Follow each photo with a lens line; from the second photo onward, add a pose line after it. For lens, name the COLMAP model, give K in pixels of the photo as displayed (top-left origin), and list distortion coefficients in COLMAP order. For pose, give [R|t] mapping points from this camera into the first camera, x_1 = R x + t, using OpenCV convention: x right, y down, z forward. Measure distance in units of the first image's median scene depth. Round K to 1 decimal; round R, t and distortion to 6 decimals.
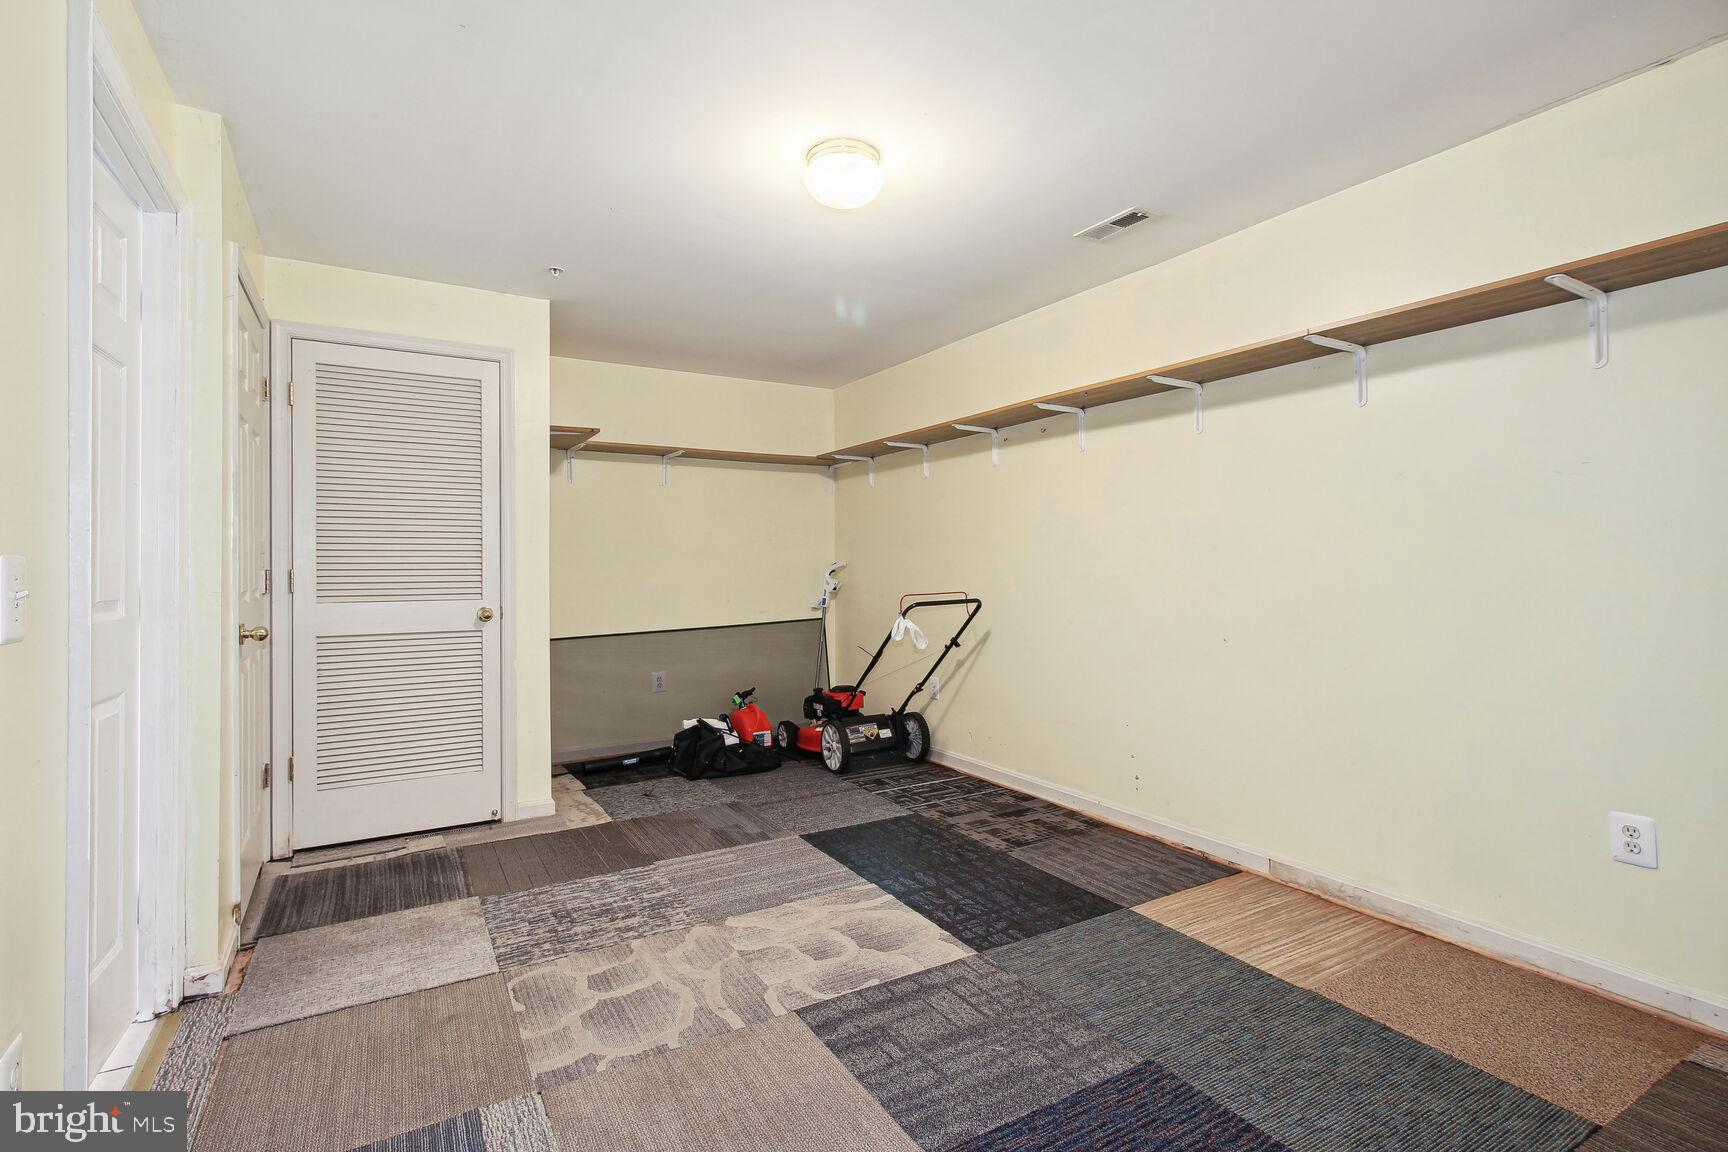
lens RADIAL K [[822.4, 0, 865.3], [0, 822.4, 570.1], [0, 0, 1]] dist [0.003038, 0.000512]
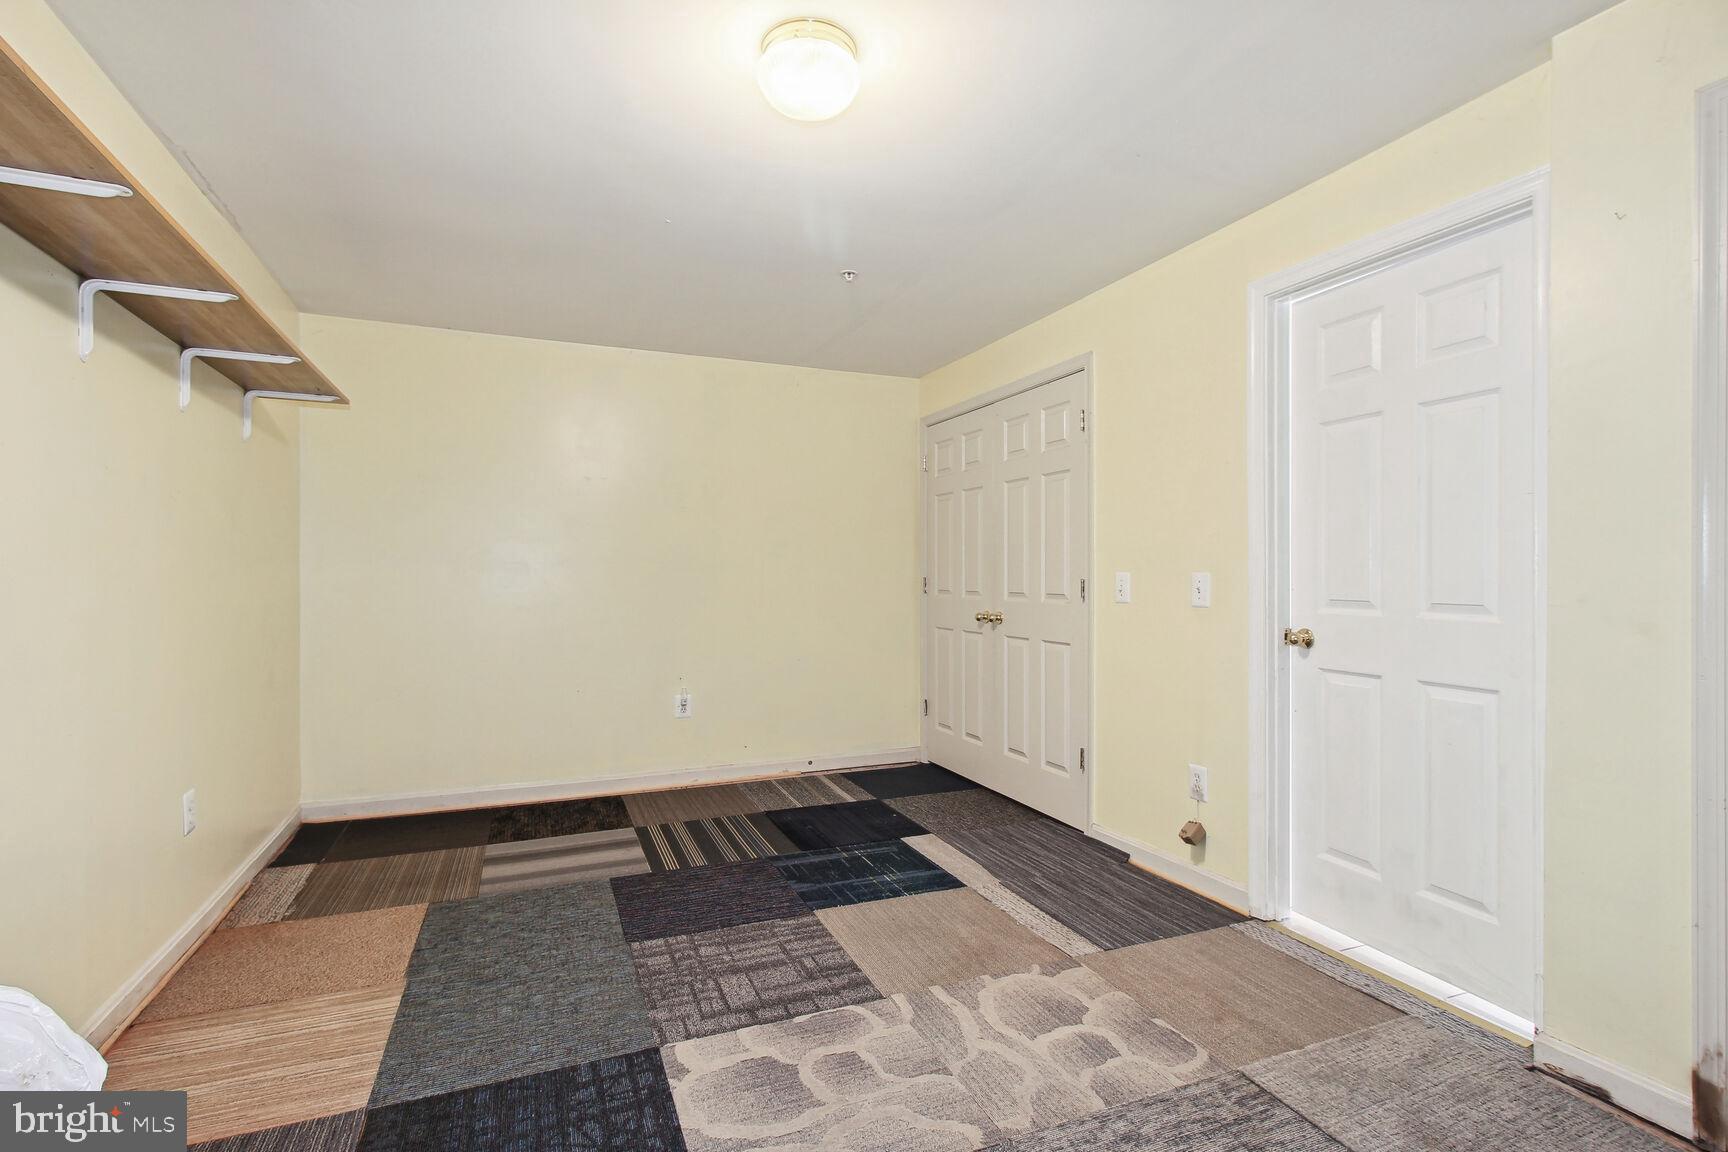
lens RADIAL K [[822.4, 0, 864.0], [0, 822.4, 576.3], [0, 0, 1]] dist [0.003038, 0.000512]
pose [[-0.989600, 0.006483, 0.143698, -0.206847], [0.006826, 0.999975, 0.001894, -0.010733], [-0.143682, 0.002856, -0.989620, 1.964884]]
